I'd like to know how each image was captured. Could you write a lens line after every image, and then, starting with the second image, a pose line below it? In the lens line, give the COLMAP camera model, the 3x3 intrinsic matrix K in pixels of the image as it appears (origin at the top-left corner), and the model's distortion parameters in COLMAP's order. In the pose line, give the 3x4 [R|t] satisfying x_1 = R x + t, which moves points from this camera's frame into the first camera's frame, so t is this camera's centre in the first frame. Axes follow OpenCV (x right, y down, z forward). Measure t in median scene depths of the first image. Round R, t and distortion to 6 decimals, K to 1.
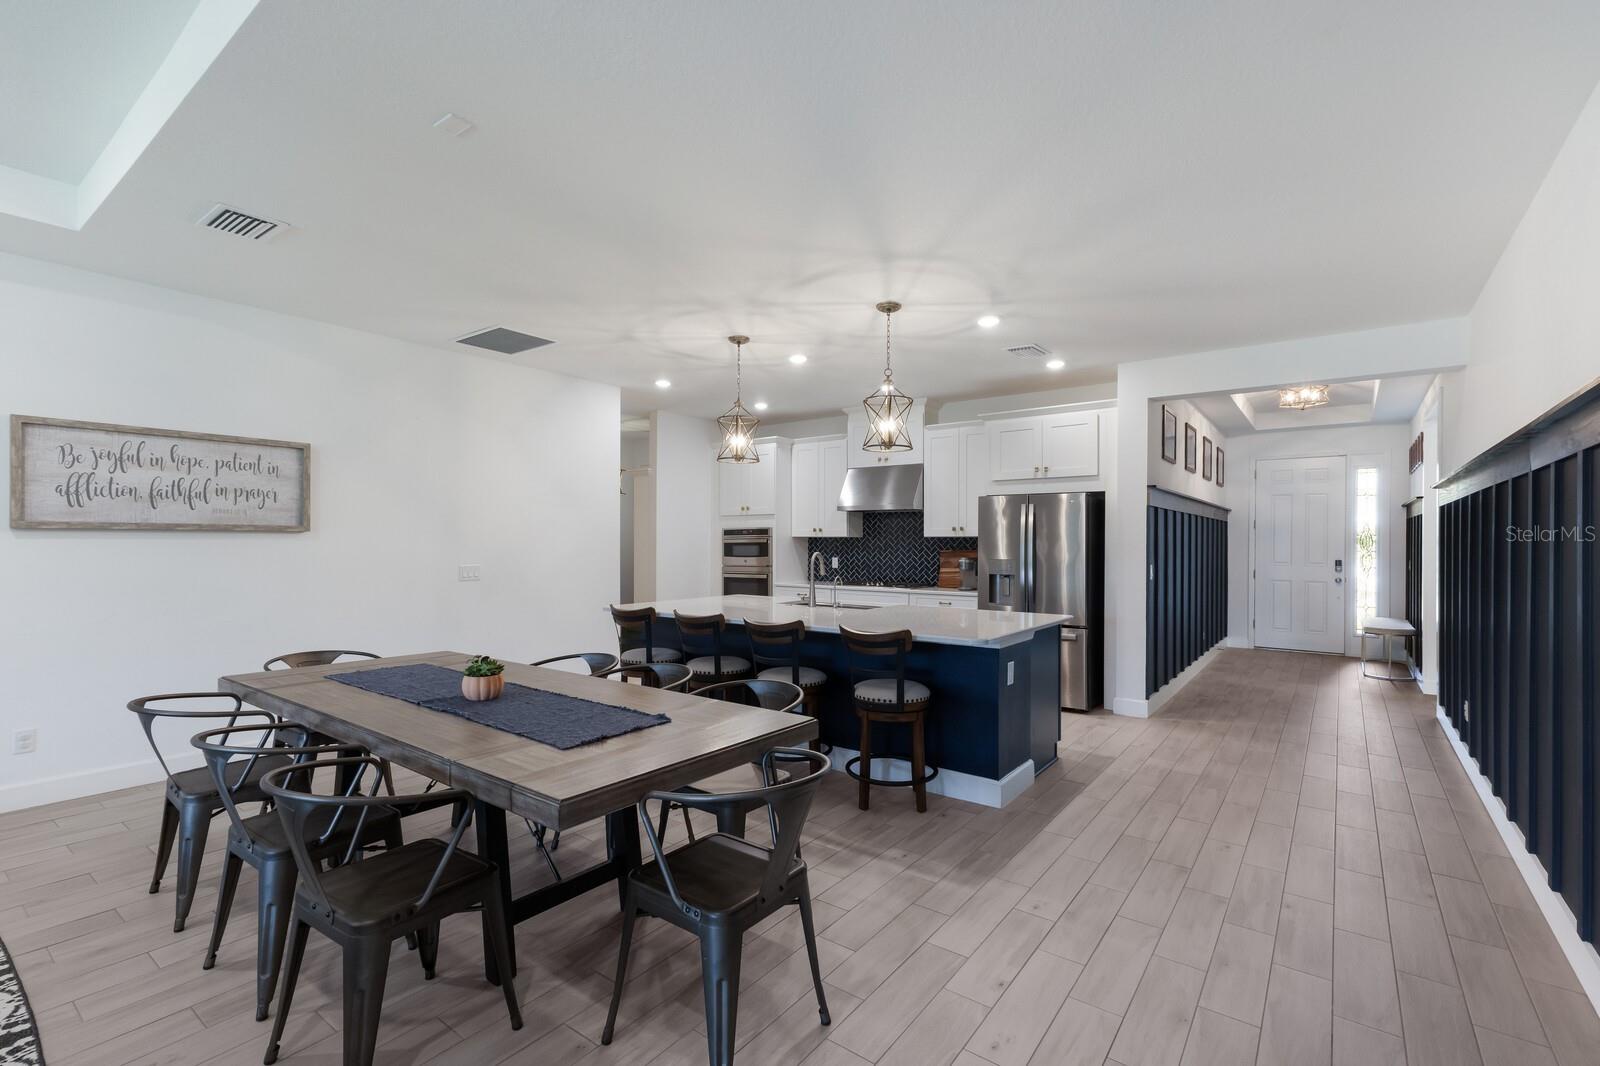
lens RADIAL K [[712.5, 0, 796.5], [0, 712.5, 545.0], [0, 0, 1]] dist [0.016493, 0.000426]
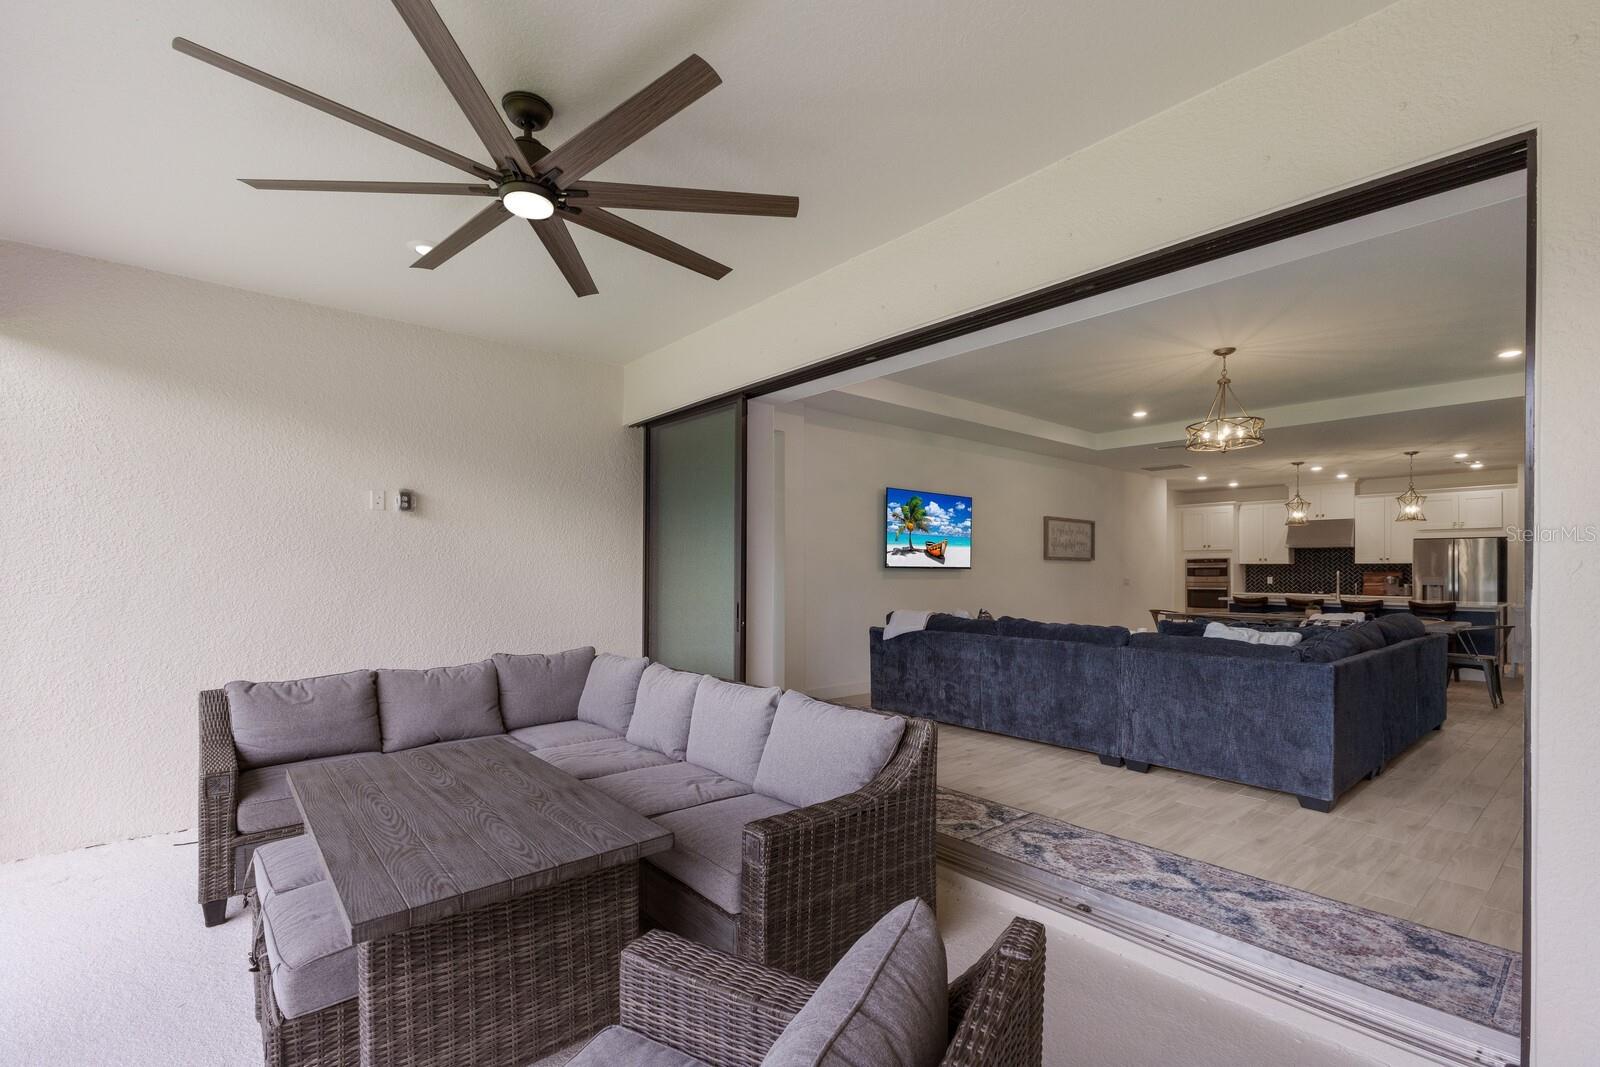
lens RADIAL K [[711.5, 0, 781.2], [0, 711.5, 569.4], [0, 0, 1]] dist [0.000407, 0.000020]
pose [[0.972345, 0.001448, -0.233547, -0.784768], [-0.003447, 0.999961, -0.008153, 0.021521], [0.233526, 0.008733, 0.972311, -0.972344]]
